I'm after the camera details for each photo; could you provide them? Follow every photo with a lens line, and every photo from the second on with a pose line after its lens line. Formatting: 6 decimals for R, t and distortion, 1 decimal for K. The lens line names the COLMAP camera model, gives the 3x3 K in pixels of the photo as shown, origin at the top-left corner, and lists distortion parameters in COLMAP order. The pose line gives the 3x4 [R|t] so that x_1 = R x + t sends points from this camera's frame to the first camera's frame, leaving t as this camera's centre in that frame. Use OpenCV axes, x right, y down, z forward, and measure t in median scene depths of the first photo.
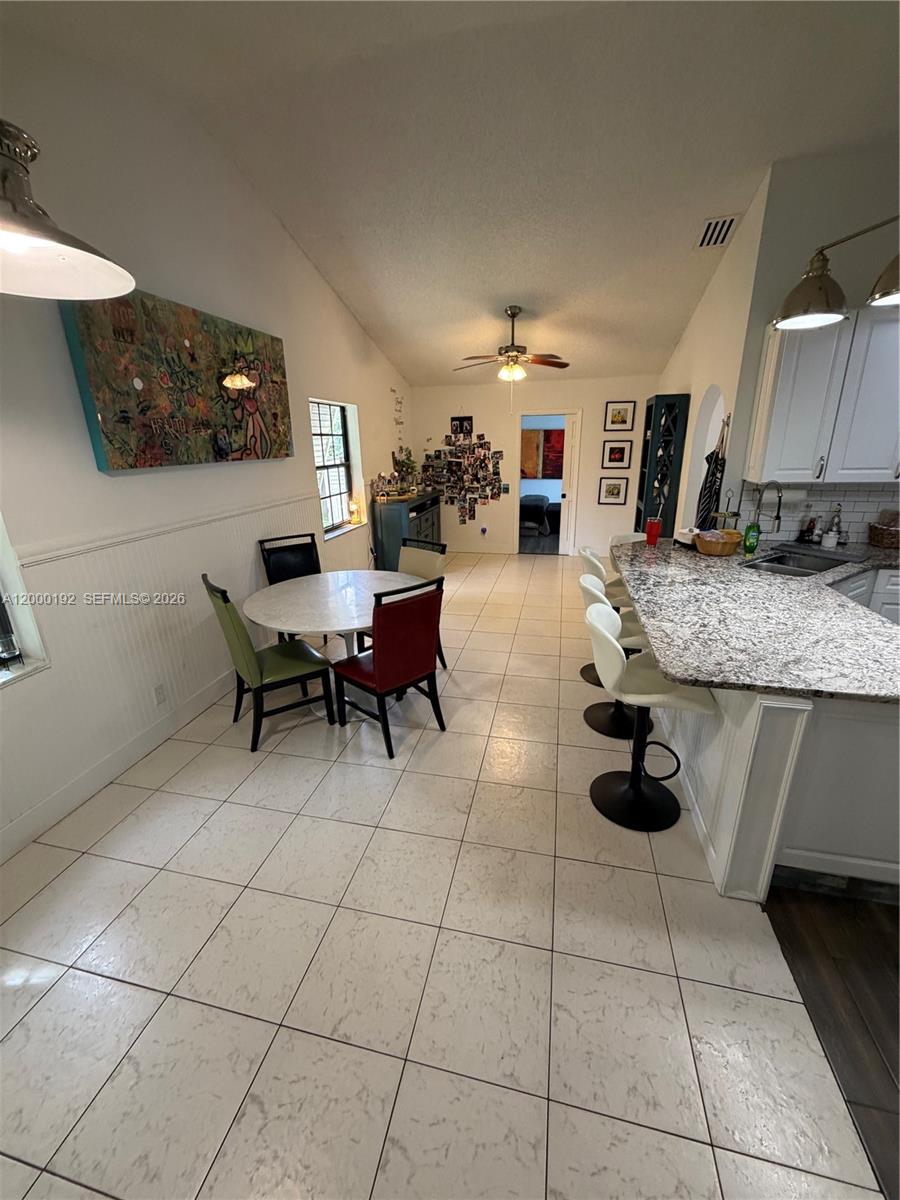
lens RADIAL K [[480.5, 0, 452.7], [0, 480.5, 595.7], [0, 0, 1]] dist [-0.003760, 0.000508]
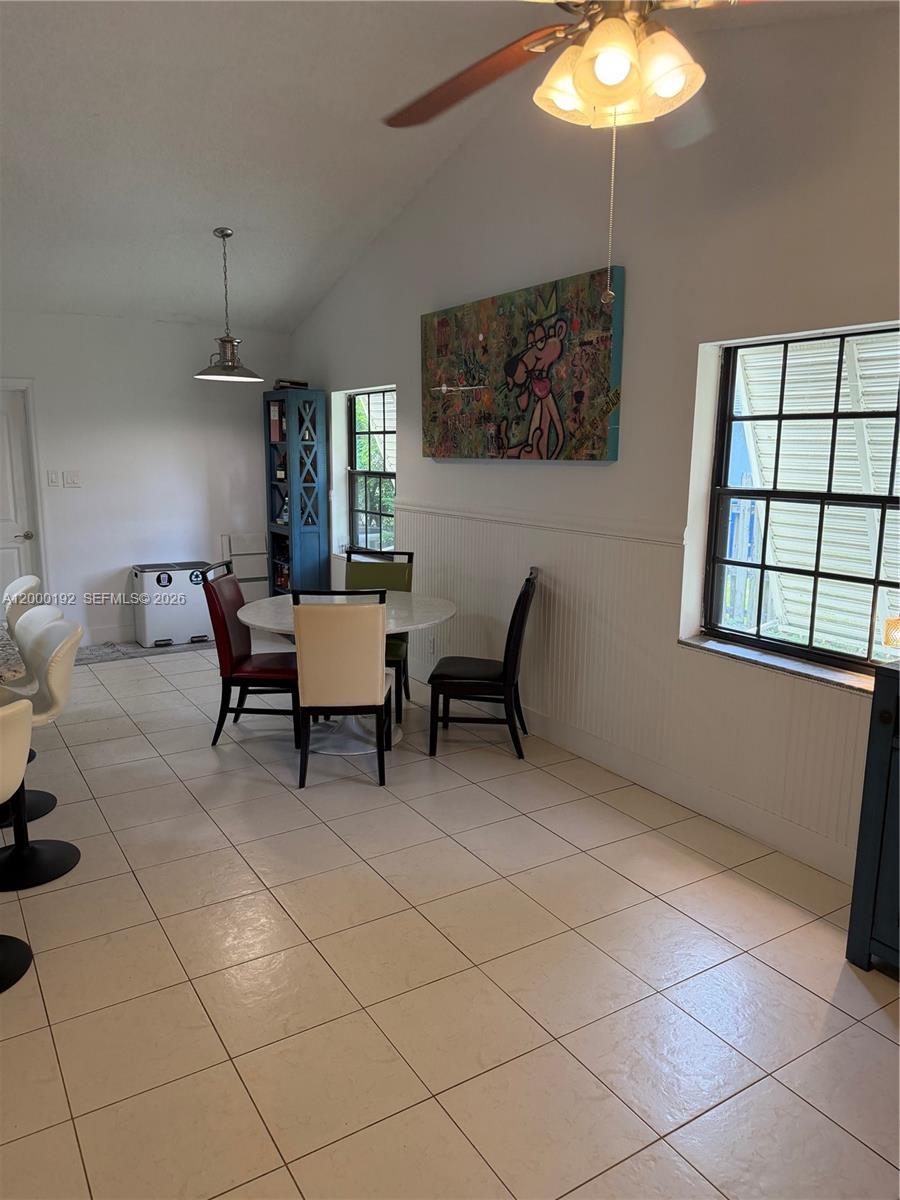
lens RADIAL K [[834.4, 0, 447.7], [0, 834.4, 608.6], [0, 0, 1]] dist [0.047305, -0.018135]
pose [[-0.711114, 0.148869, -0.687136, 0.626069], [-0.207918, 0.889086, 0.407795, -0.600198], [0.671630, 0.432856, -0.601289, 1.856738]]
